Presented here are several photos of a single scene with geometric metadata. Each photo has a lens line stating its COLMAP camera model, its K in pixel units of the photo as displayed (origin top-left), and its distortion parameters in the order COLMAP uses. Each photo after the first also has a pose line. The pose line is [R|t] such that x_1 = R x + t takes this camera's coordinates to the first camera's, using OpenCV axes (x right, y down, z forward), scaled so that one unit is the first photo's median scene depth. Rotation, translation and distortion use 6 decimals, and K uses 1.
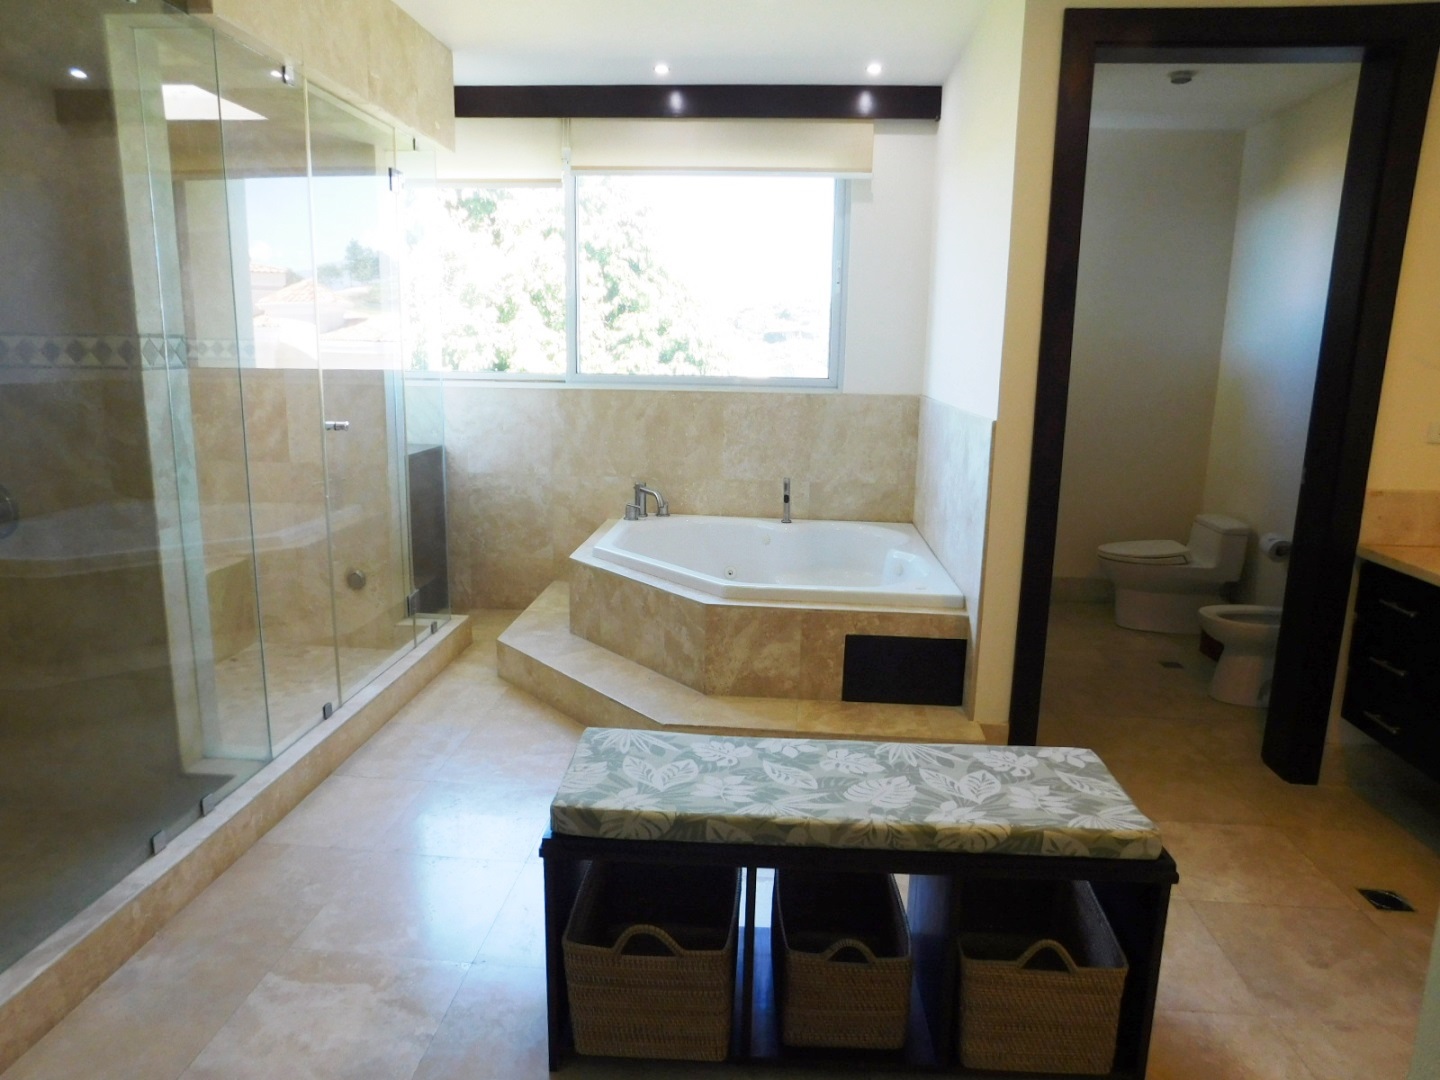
lens RADIAL K [[951.0, 0, 716.6], [0, 951.0, 537.2], [0, 0, 1]] dist [-0.052337, 0.035656]
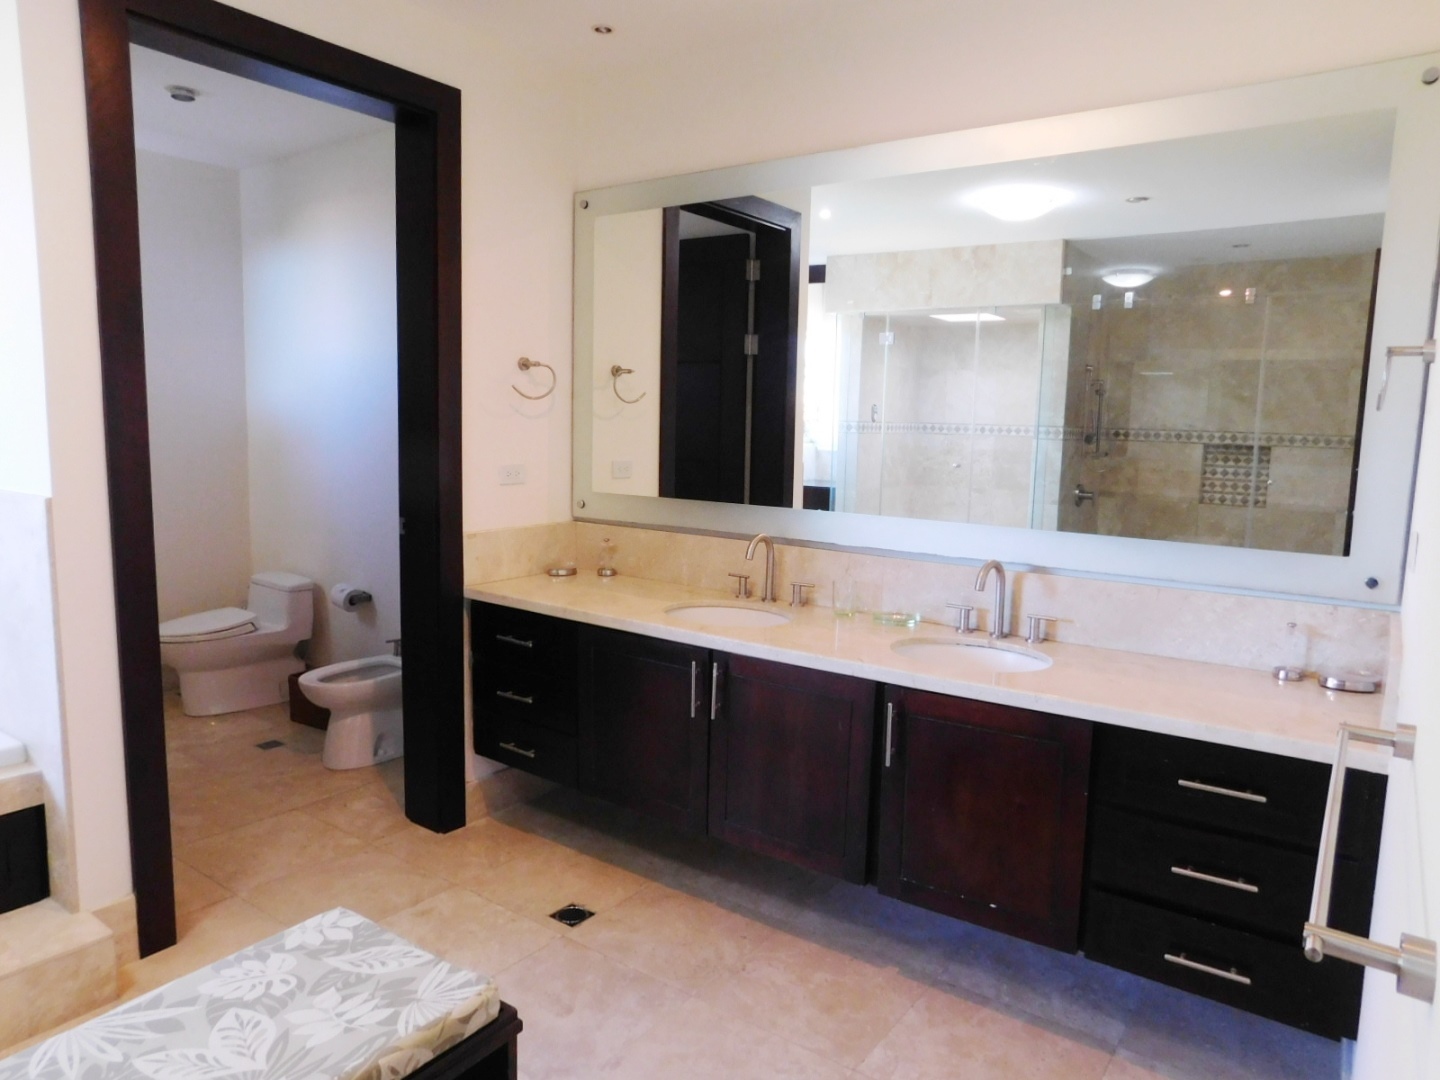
lens RADIAL K [[951.0, 0, 725.5], [0, 951.0, 539.3], [0, 0, 1]] dist [-0.052337, 0.035656]
pose [[0.522596, -0.114813, 0.844815, -0.060965], [0.155117, 0.987157, 0.038204, -0.057699], [-0.838351, 0.111080, 0.533694, 0.285503]]
